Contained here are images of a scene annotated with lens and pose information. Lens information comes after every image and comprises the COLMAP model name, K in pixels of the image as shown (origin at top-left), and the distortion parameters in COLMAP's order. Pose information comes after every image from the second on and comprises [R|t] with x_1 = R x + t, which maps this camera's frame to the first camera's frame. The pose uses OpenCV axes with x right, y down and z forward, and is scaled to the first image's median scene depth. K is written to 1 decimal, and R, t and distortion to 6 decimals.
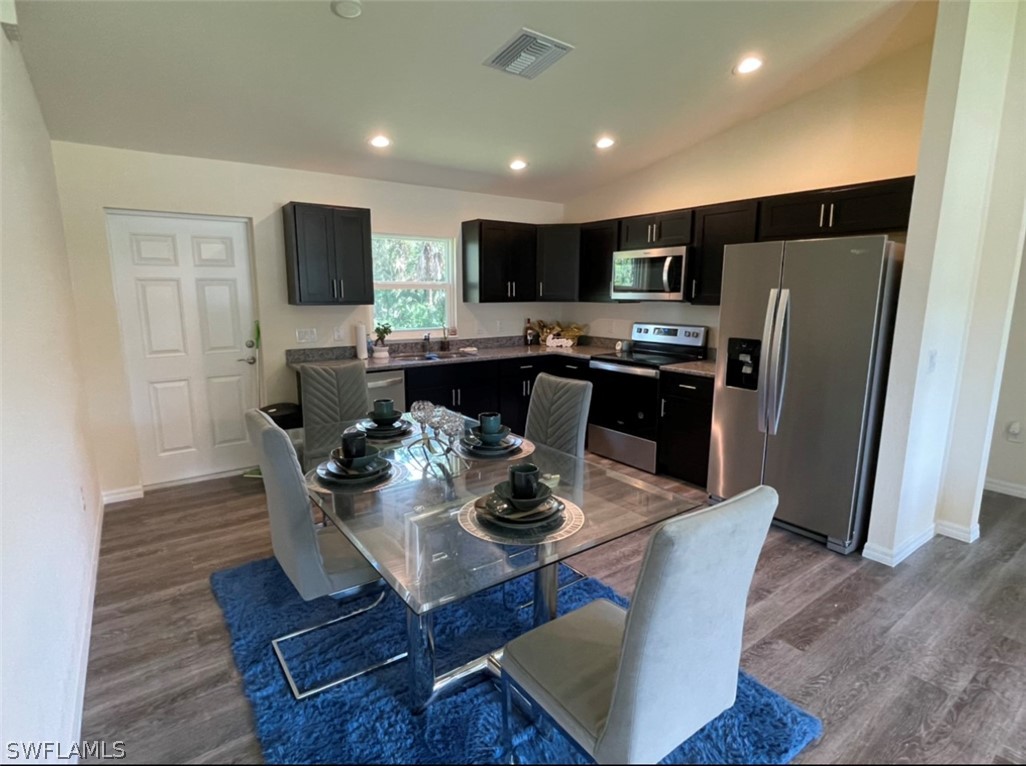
lens RADIAL K [[521.6, 0, 501.1], [0, 521.6, 382.7], [0, 0, 1]] dist [-0.014636, -0.001040]
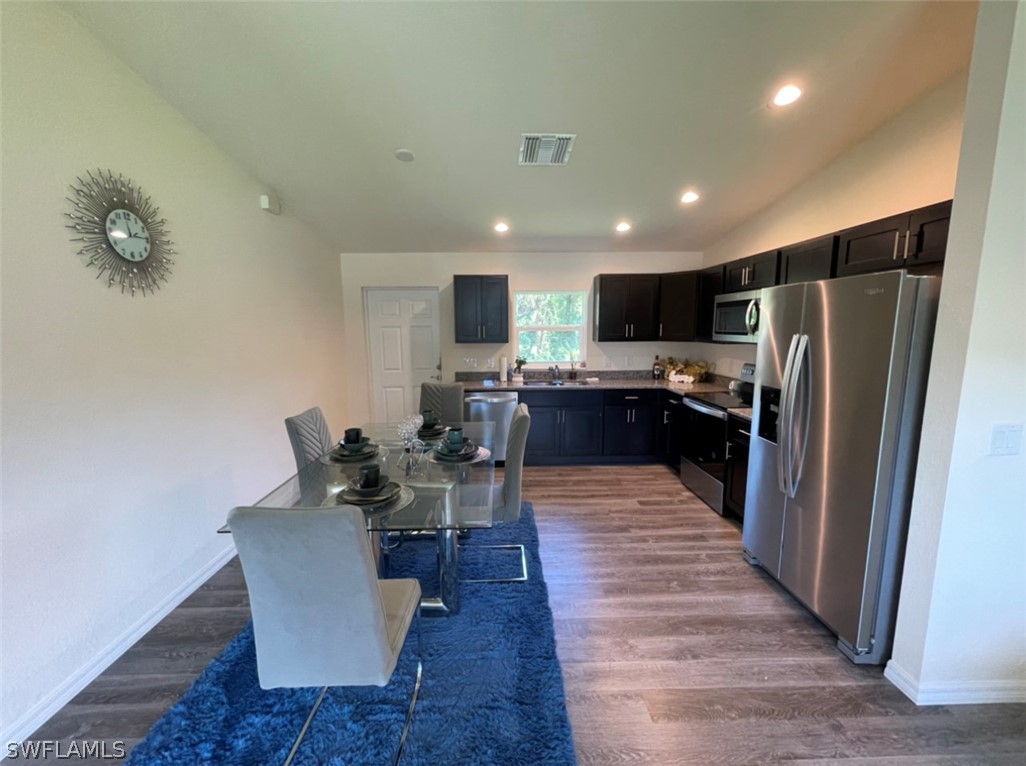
lens RADIAL K [[413.7, 0, 506.2], [0, 413.7, 382.4], [0, 0, 1]] dist [-0.002995, -0.000402]
pose [[0.827360, 0.067849, -0.557559, 0.362818], [-0.088968, 0.995976, -0.010819, -0.032650], [0.554581, 0.058556, 0.830067, 0.092307]]
